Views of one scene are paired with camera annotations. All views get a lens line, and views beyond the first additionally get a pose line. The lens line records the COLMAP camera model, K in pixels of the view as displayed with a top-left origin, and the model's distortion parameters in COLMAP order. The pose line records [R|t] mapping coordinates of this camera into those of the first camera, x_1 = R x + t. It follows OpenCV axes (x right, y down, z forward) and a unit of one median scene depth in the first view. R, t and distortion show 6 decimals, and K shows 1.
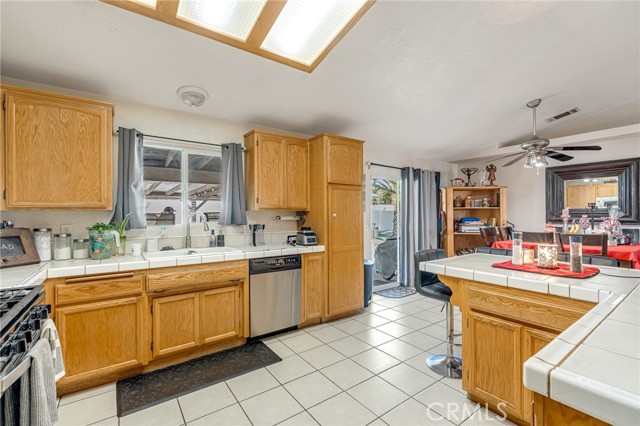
lens RADIAL K [[277.0, 0, 318.3], [0, 277.0, 213.8], [0, 0, 1]] dist [-0.011487, 0.000057]
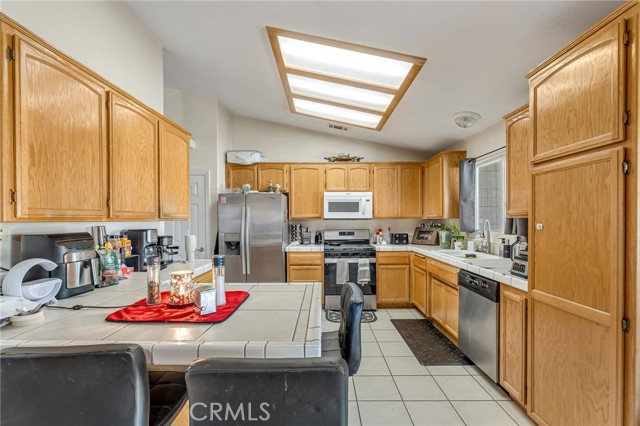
lens RADIAL K [[277.0, 0, 320.5], [0, 277.0, 222.2], [0, 0, 1]] dist [-0.011487, 0.000057]
pose [[-0.589514, 0.012699, -0.807658, 0.833300], [0.006894, 0.999919, 0.010690, -0.012920], [0.807728, 0.000734, -0.589554, 1.184313]]
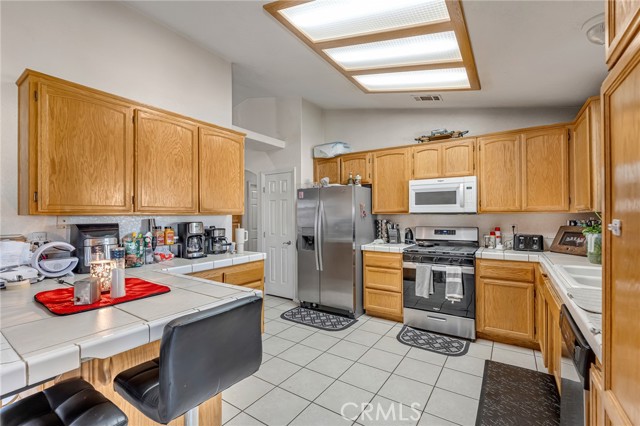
lens RADIAL K [[277.0, 0, 322.1], [0, 277.0, 214.6], [0, 0, 1]] dist [-0.011487, 0.000057]
pose [[-0.935644, 0.004144, -0.352920, 0.380413], [0.006110, 0.999971, -0.004459, -0.005433], [0.352892, -0.006328, -0.935643, 1.335591]]
